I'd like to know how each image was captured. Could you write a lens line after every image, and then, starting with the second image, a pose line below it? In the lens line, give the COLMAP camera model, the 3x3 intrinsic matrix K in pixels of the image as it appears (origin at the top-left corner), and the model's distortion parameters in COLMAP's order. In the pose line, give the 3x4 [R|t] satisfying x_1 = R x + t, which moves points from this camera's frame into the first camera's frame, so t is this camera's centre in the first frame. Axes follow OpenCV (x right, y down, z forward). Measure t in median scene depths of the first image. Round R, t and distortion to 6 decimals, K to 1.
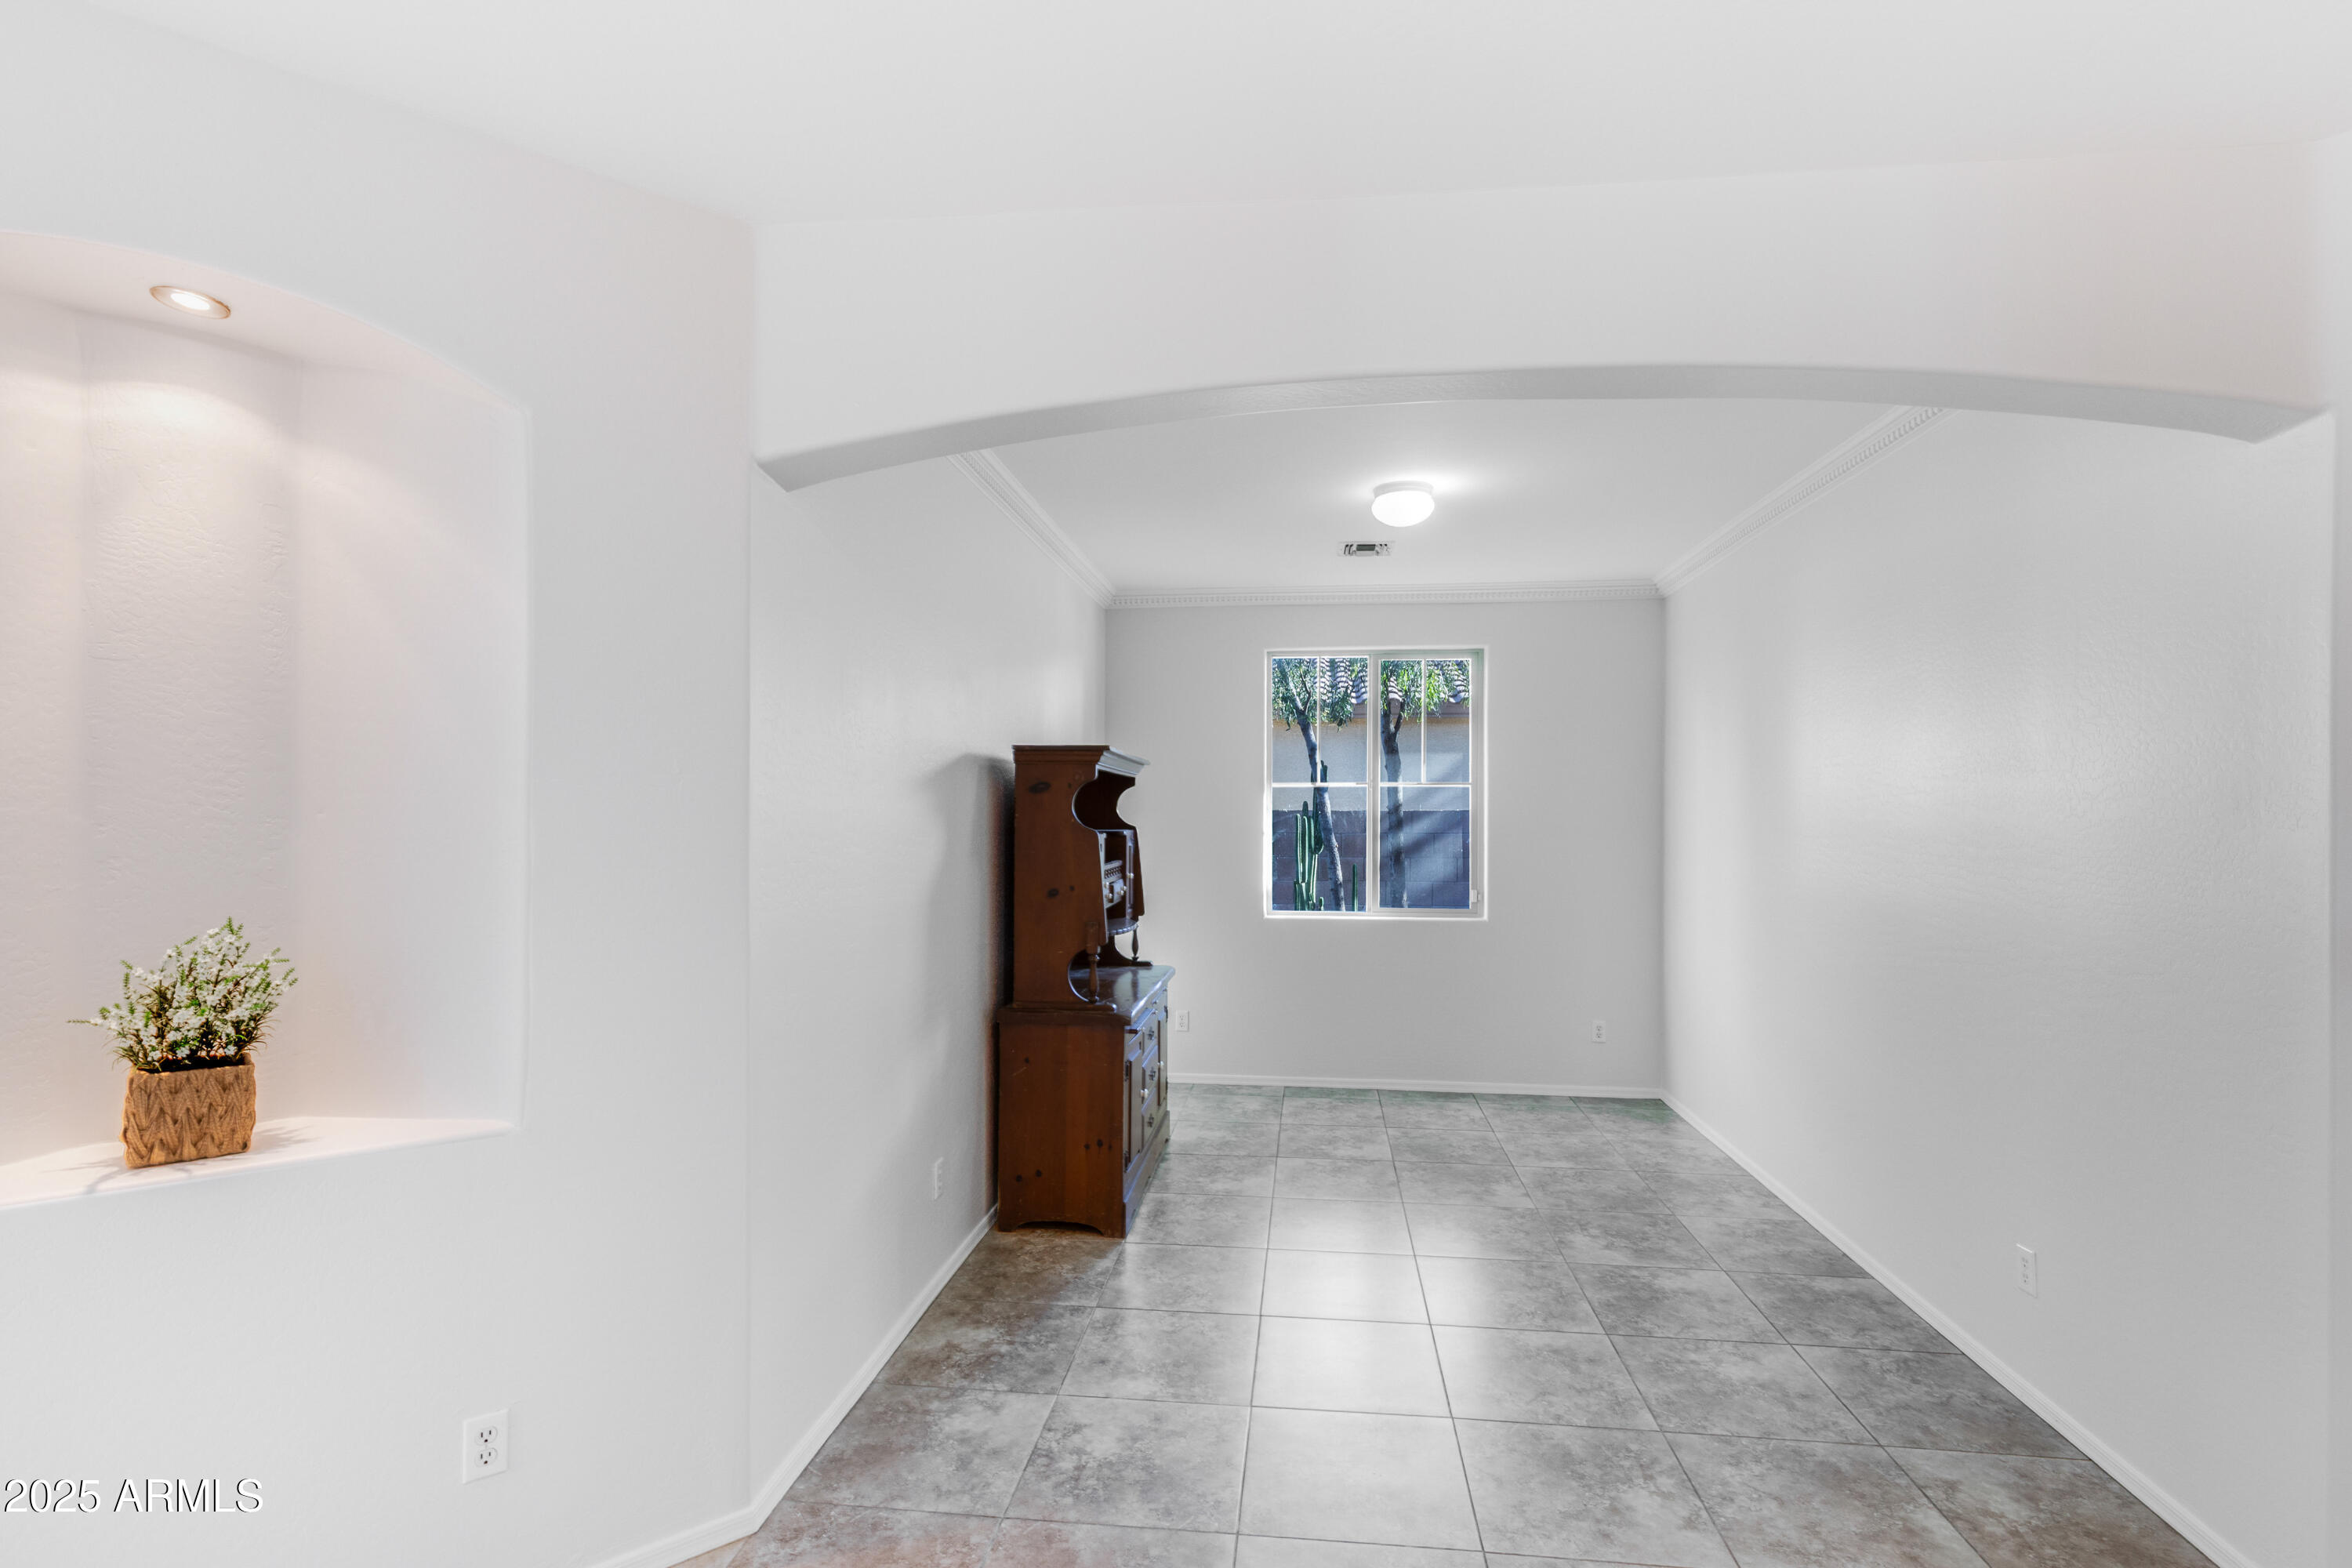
lens RADIAL K [[1073.9, 0, 1183.1], [0, 1073.9, 806.5], [0, 0, 1]] dist [0.001616, 0.001532]
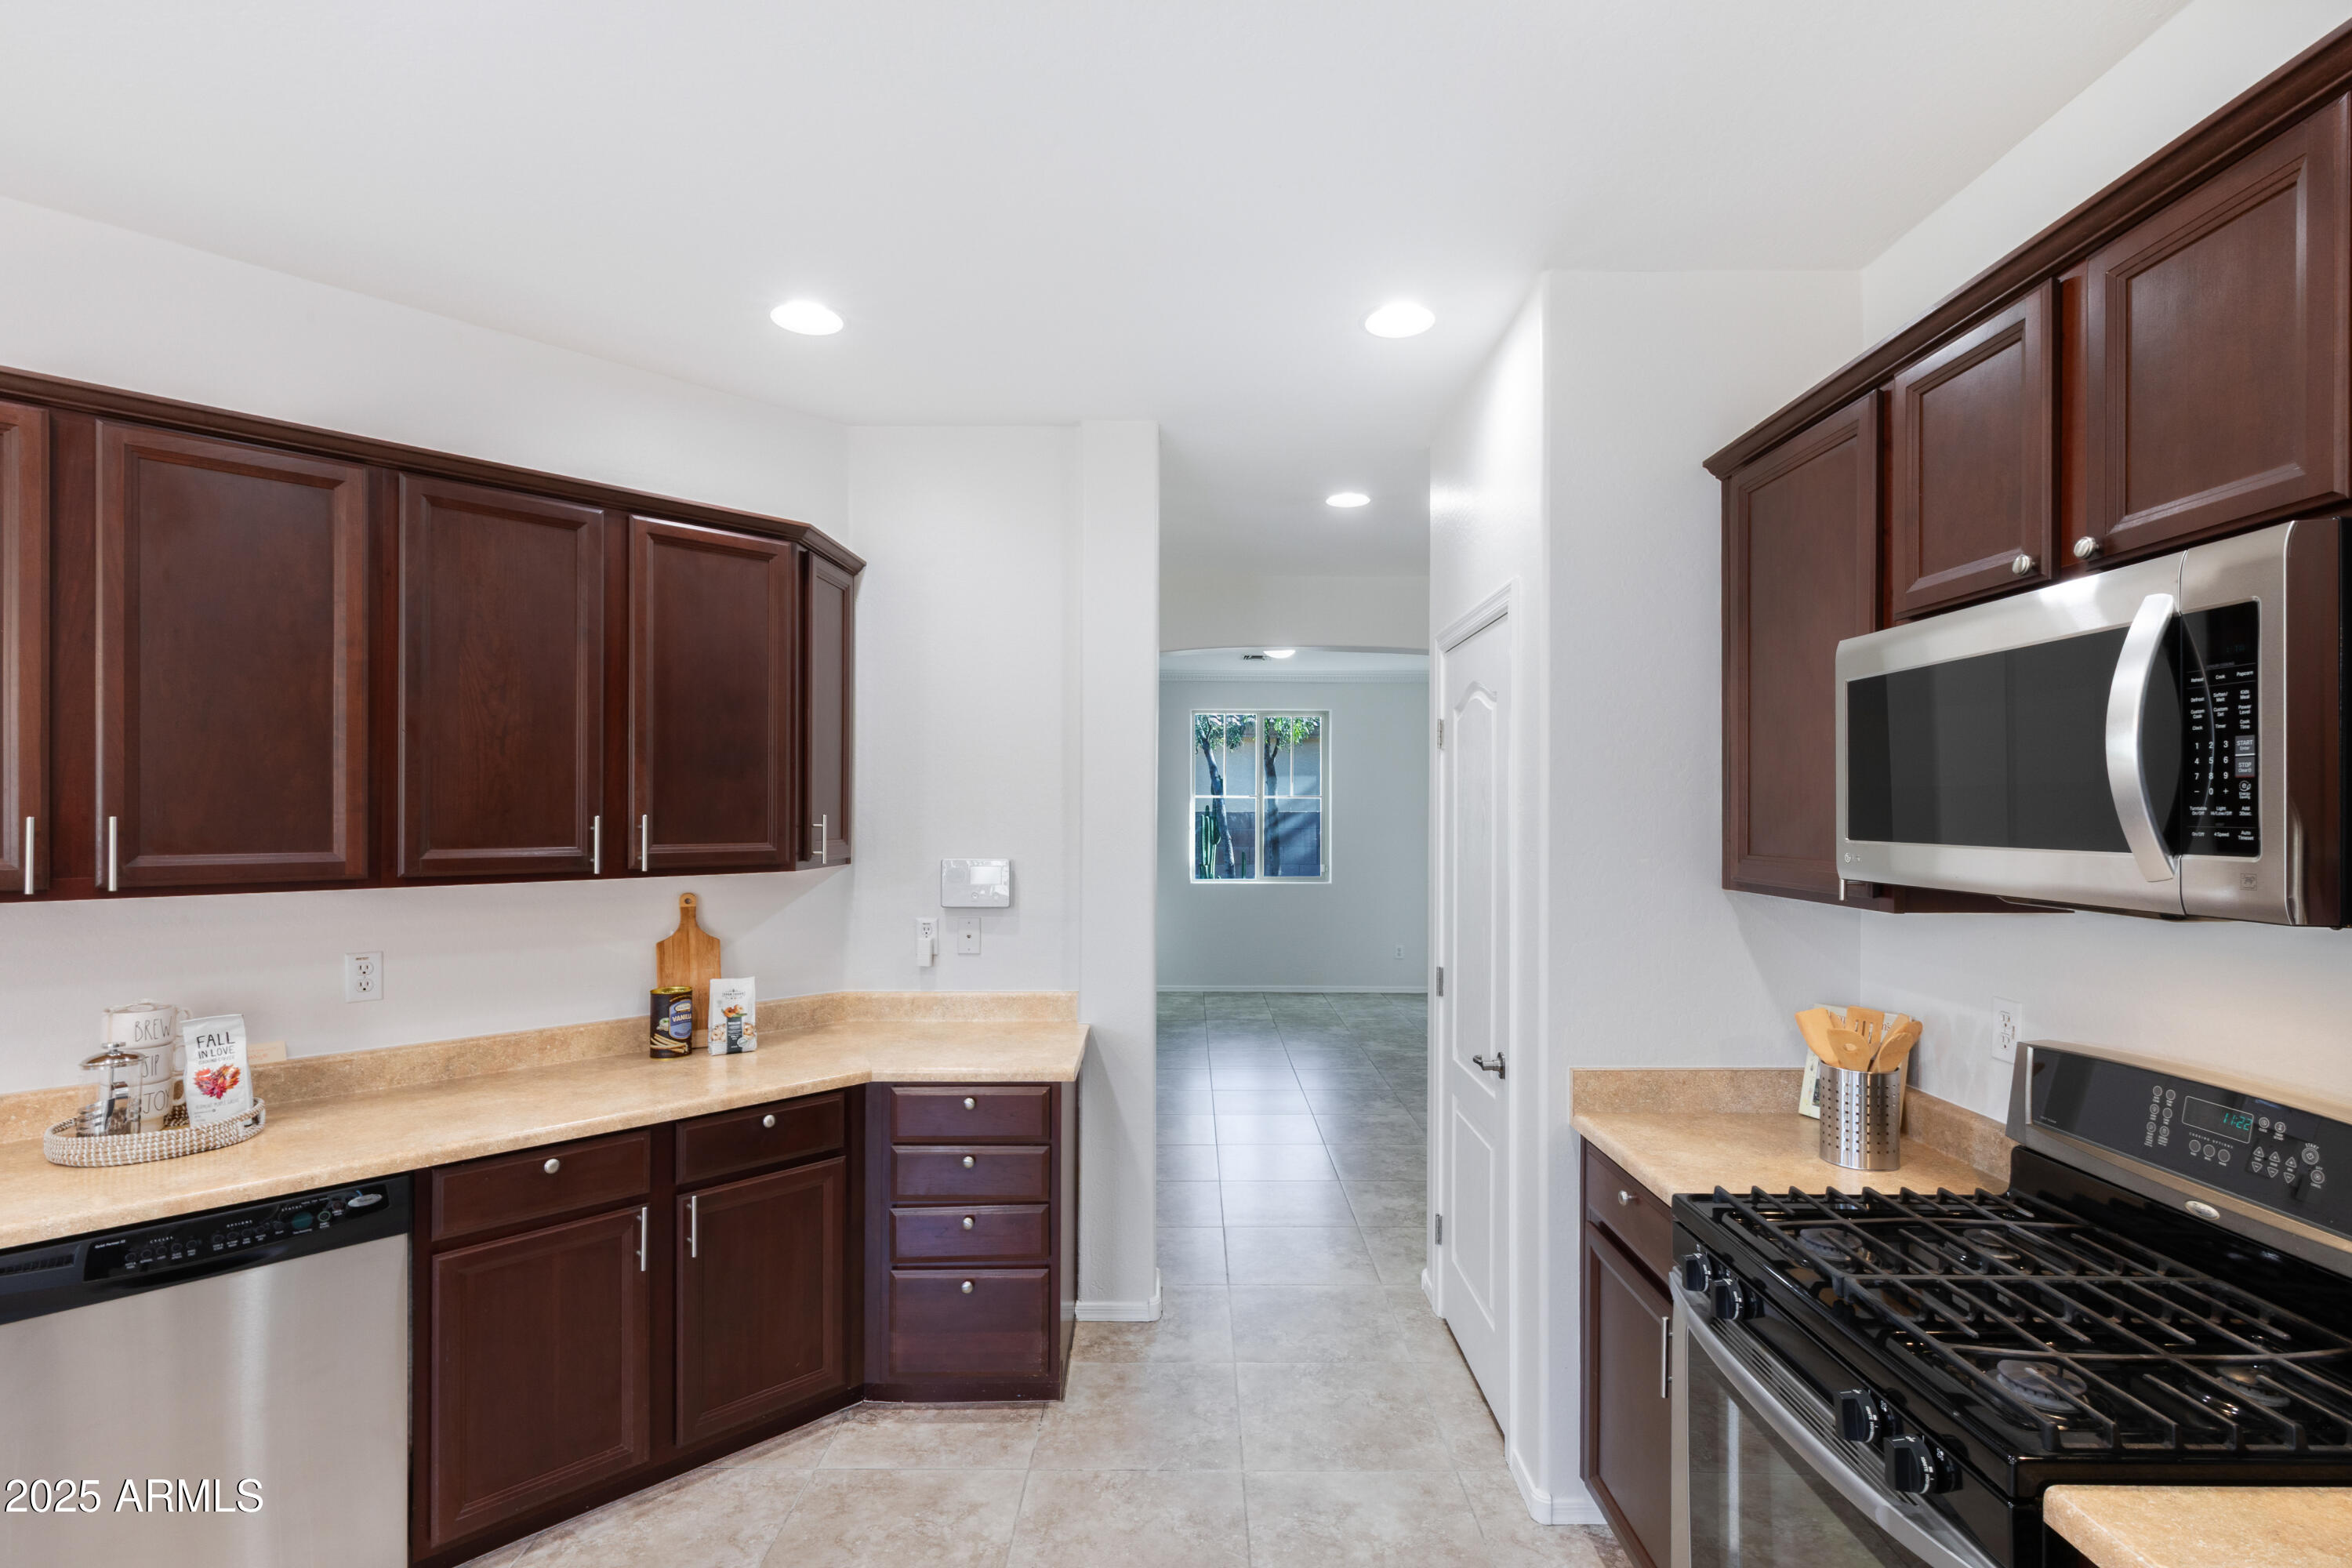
lens RADIAL K [[1073.9, 0, 1196.2], [0, 1073.9, 805.2], [0, 0, 1]] dist [0.001616, 0.001532]
pose [[0.991907, -0.000648, 0.126965, -0.109843], [0.000440, 0.999999, 0.001665, -0.010738], [-0.126966, -0.001596, 0.991906, -0.521954]]
